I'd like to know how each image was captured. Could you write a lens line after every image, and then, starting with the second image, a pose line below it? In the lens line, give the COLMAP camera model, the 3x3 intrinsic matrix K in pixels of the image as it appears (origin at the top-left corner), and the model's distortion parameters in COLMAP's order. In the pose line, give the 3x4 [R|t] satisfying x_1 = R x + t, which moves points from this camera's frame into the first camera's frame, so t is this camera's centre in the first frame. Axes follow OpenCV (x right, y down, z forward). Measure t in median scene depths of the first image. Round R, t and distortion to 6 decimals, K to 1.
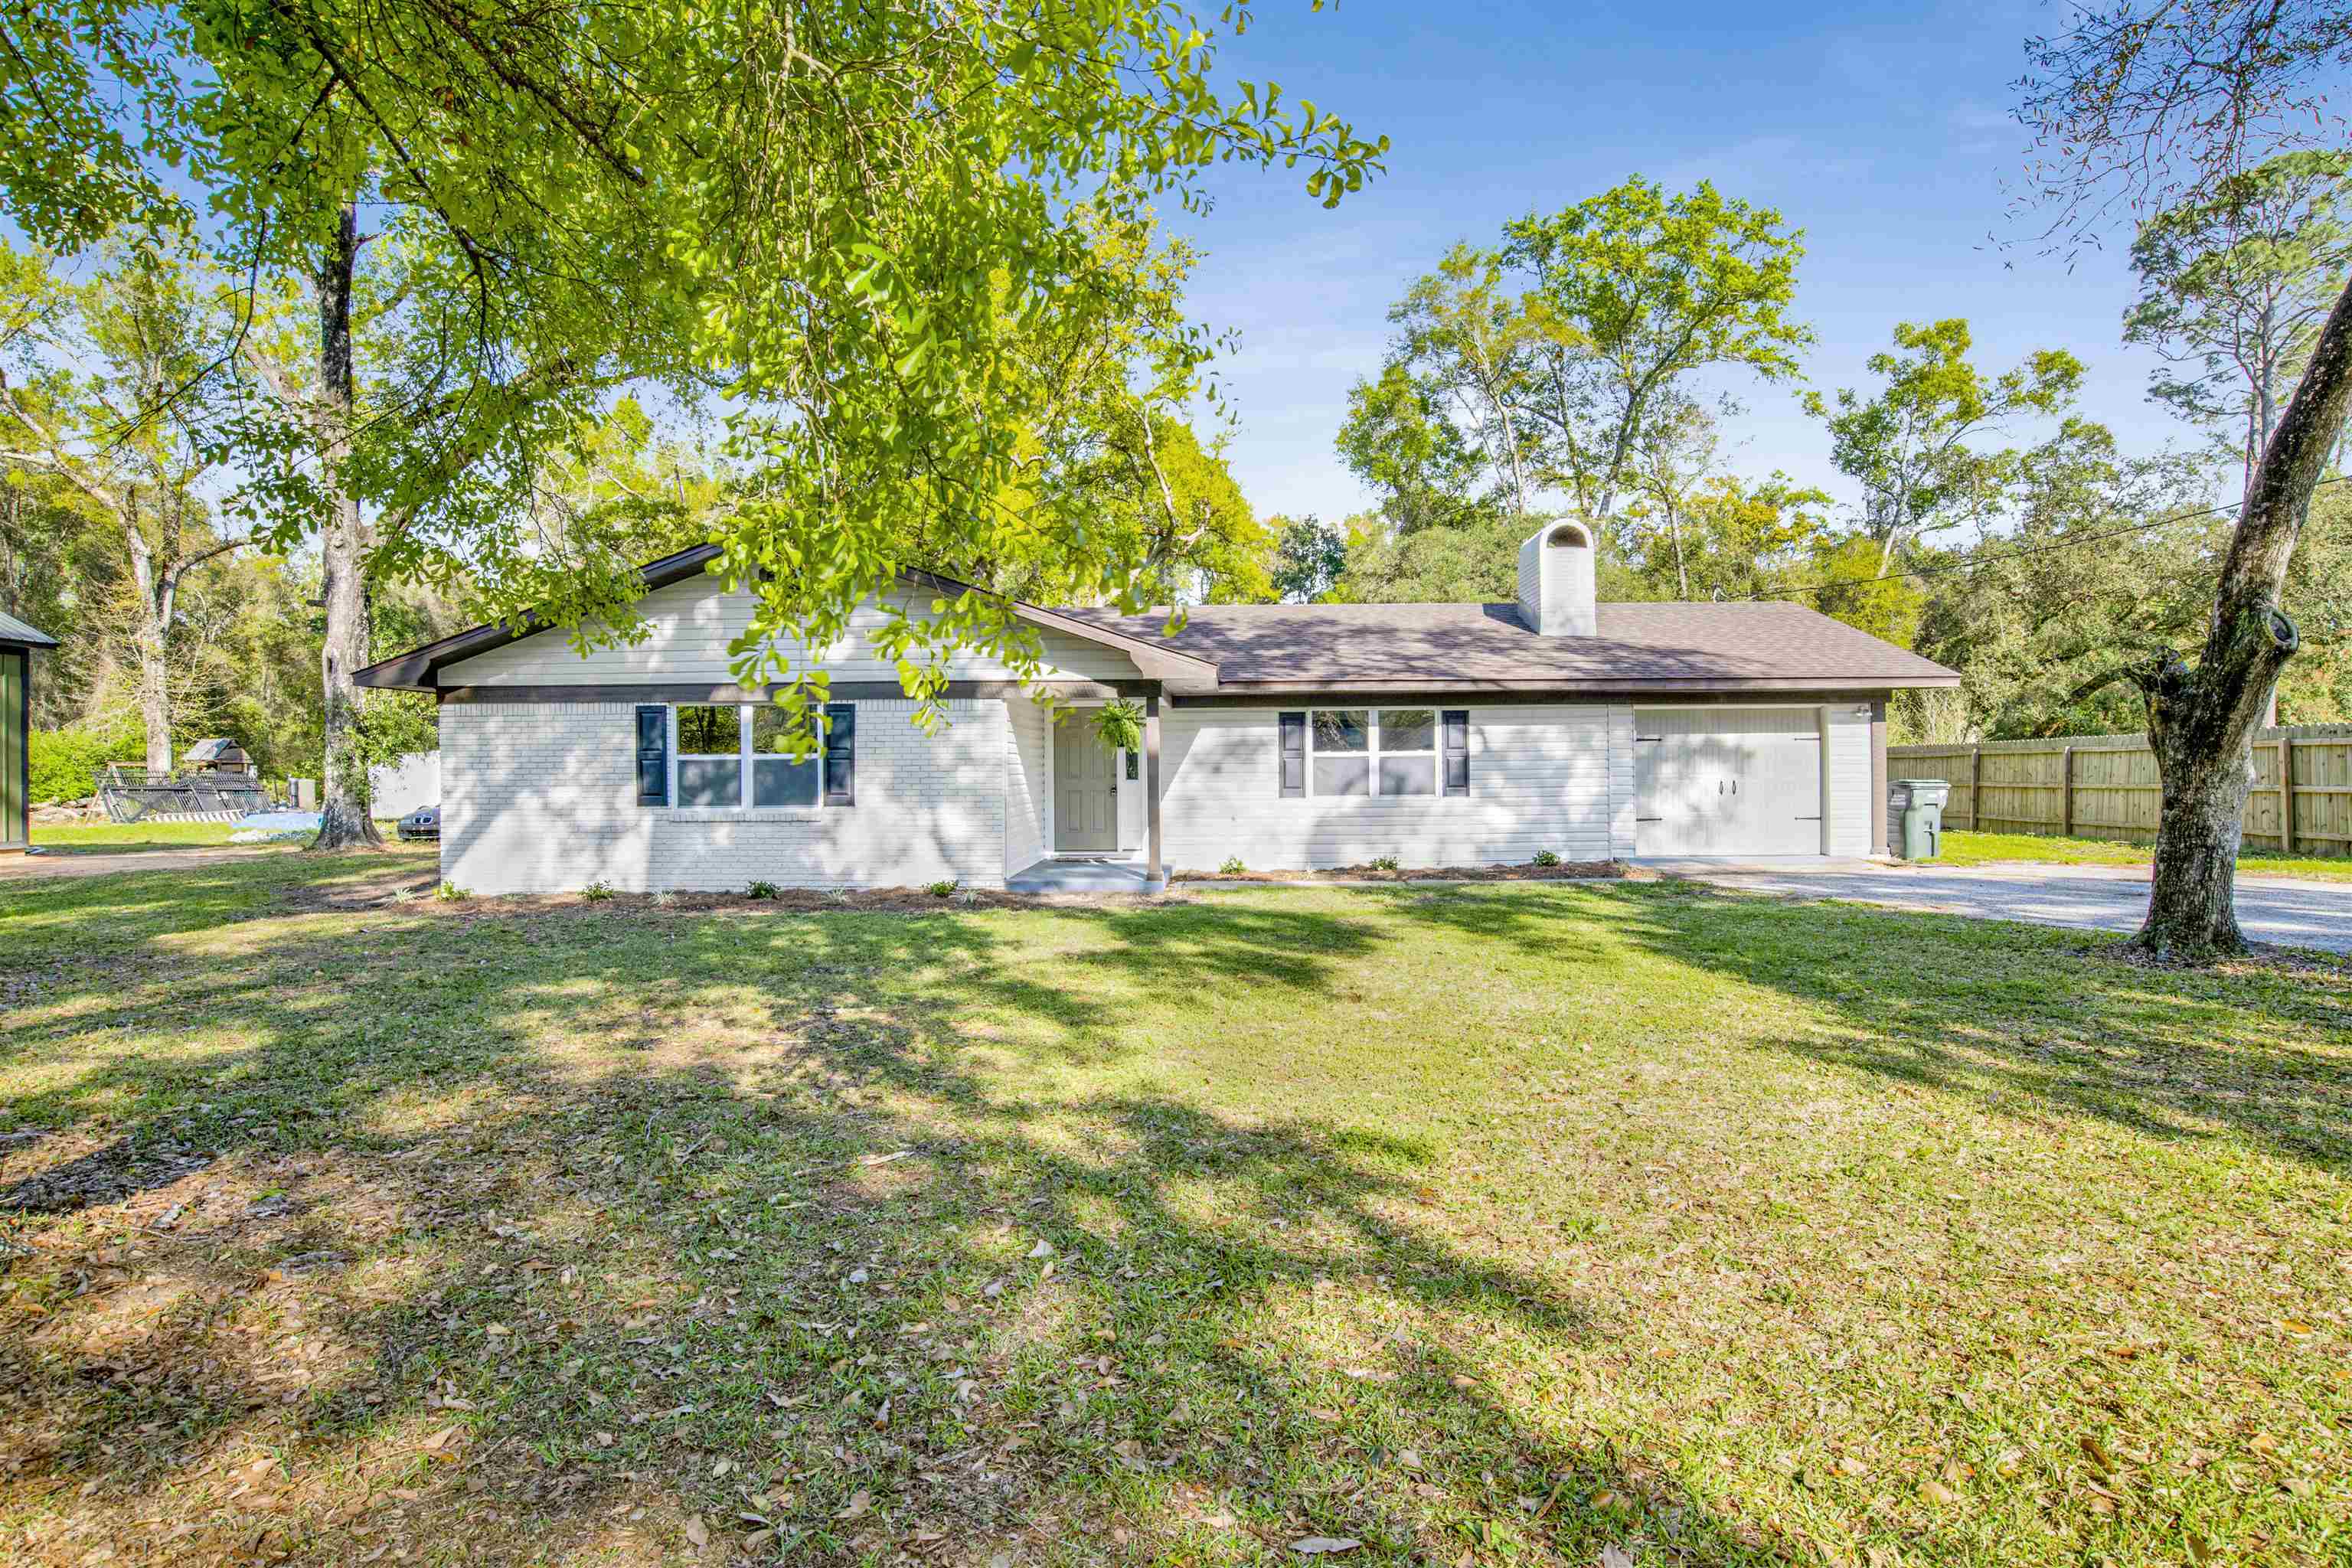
lens RADIAL K [[1262.7, 0, 1178.9], [0, 1262.7, 769.9], [0, 0, 1]] dist [-0.073018, 0.029895]
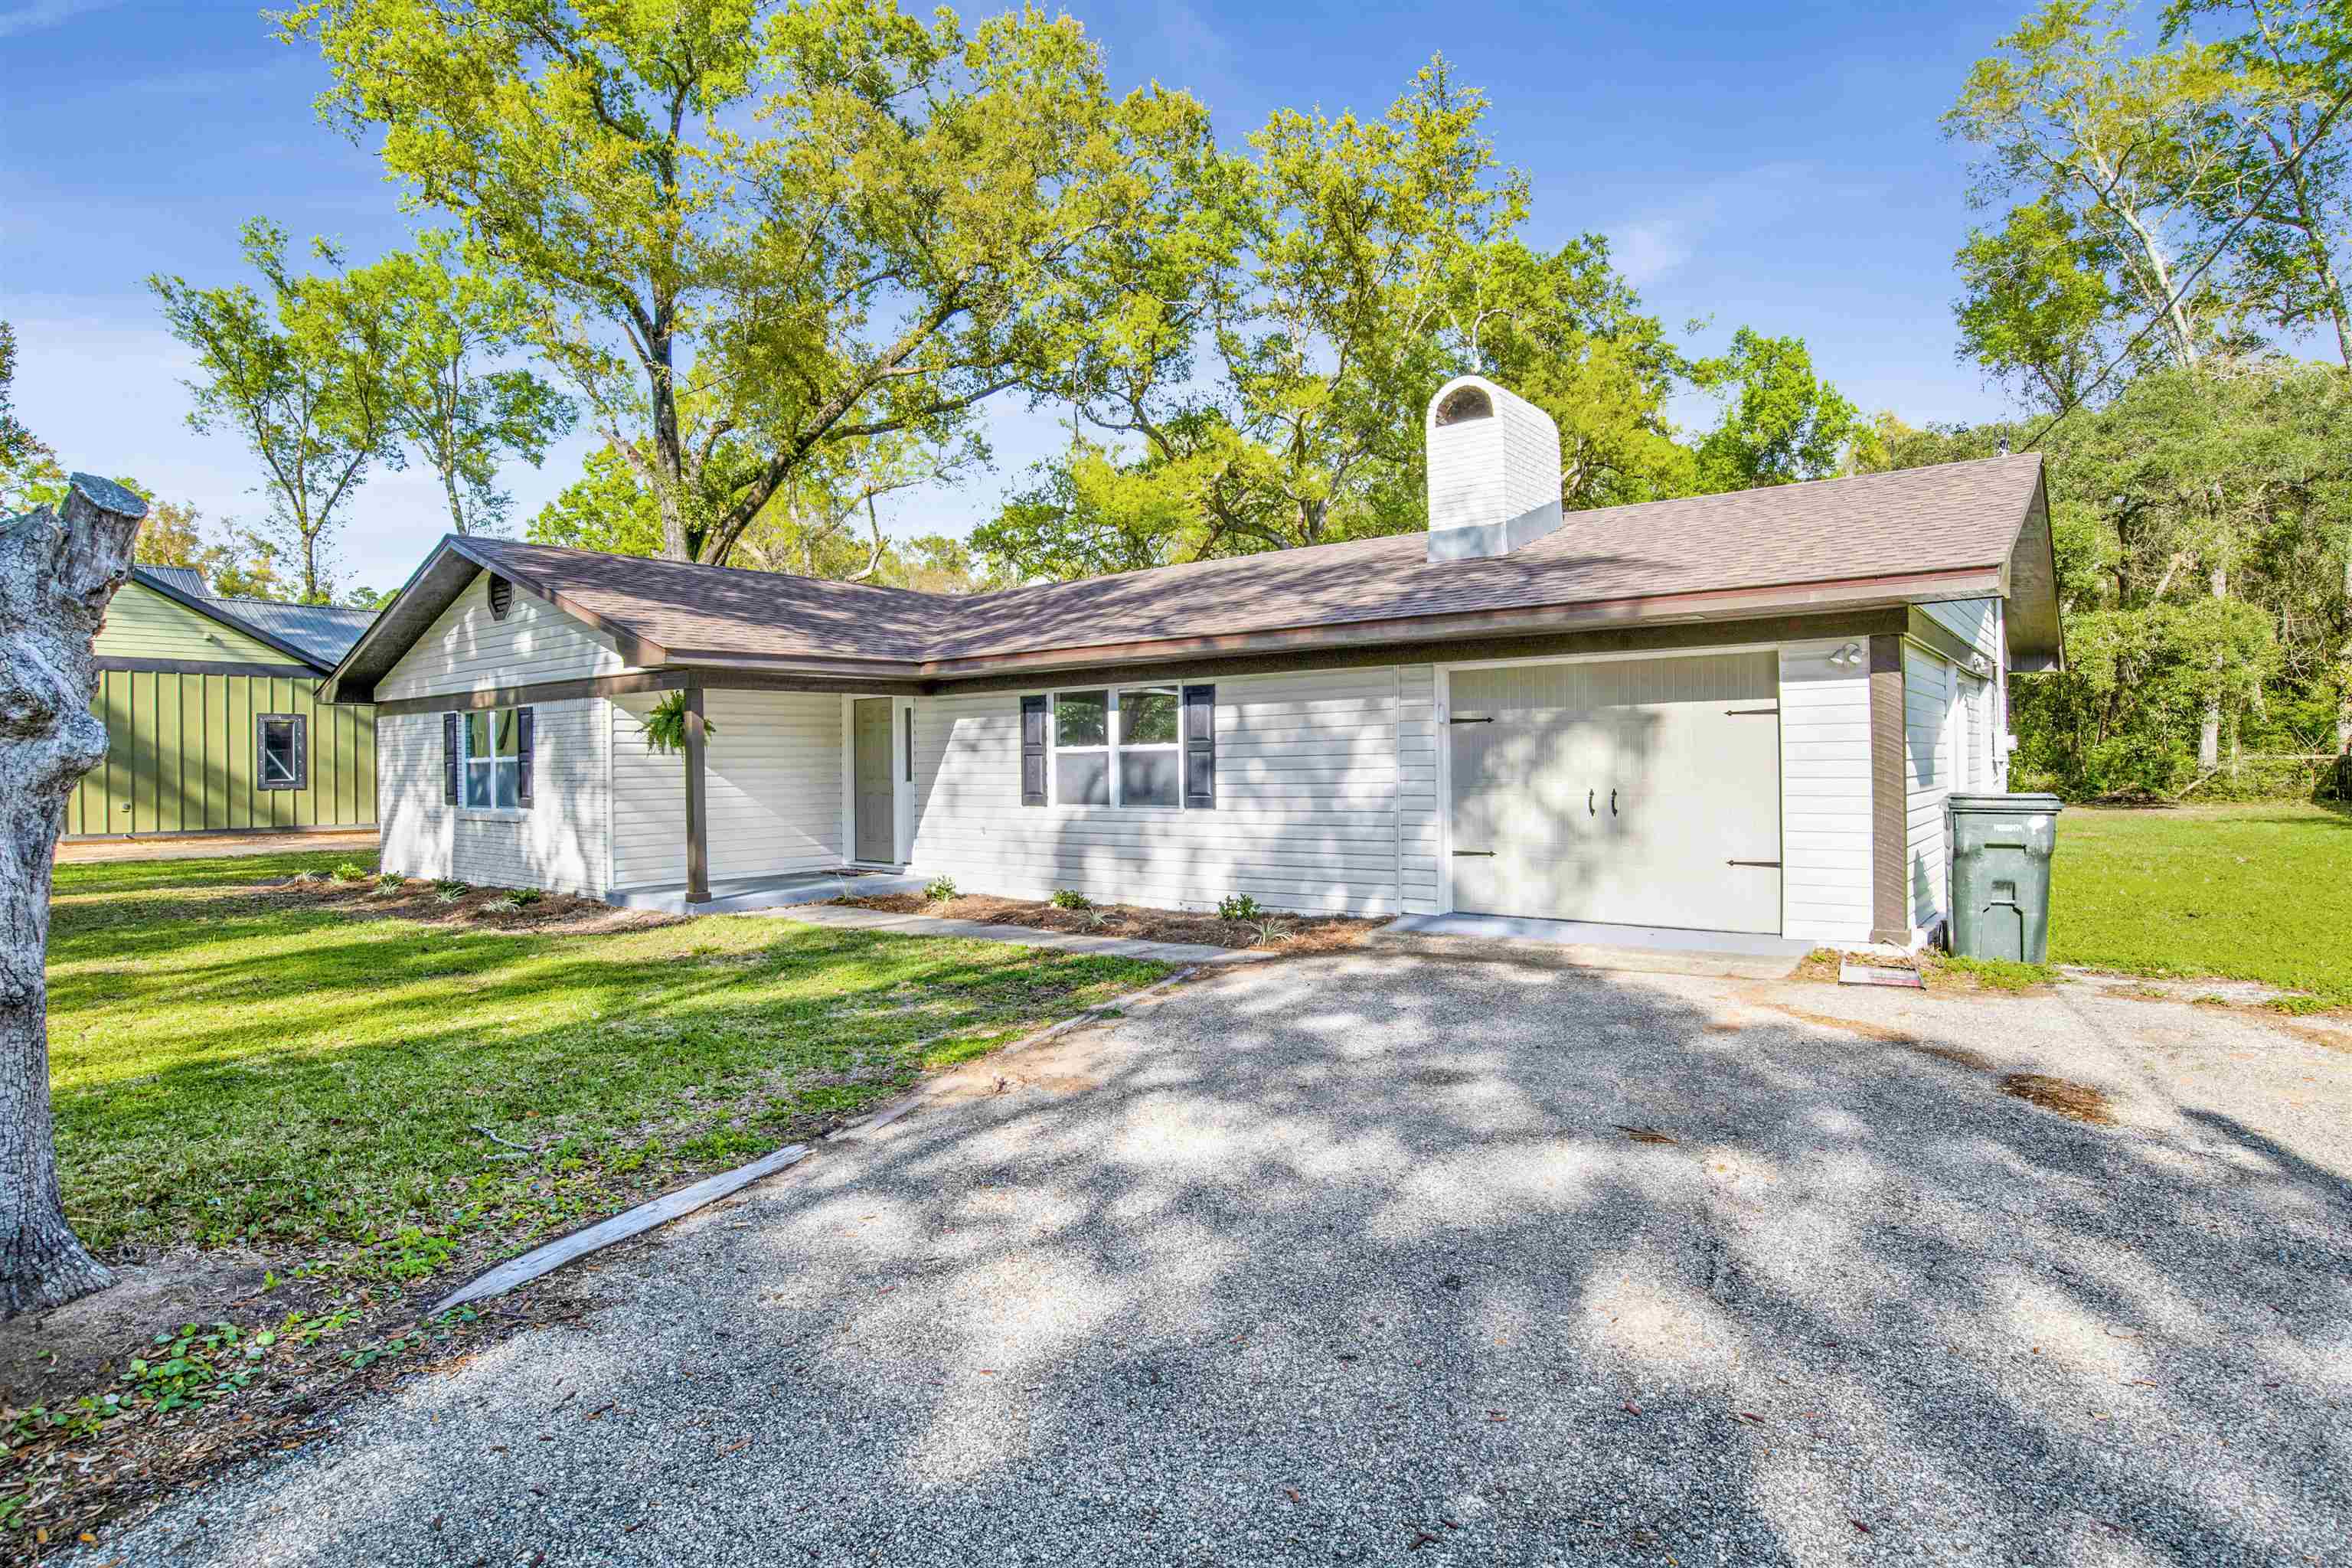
lens RADIAL K [[1238.2, 0, 1105.8], [0, 1238.2, 778.1], [0, 0, 1]] dist [-0.033434, -0.000213]
pose [[0.796225, 0.005087, -0.604980, 0.597045], [0.003000, 0.999919, 0.012356, -0.003811], [0.604994, -0.011653, 0.796145, 0.416091]]
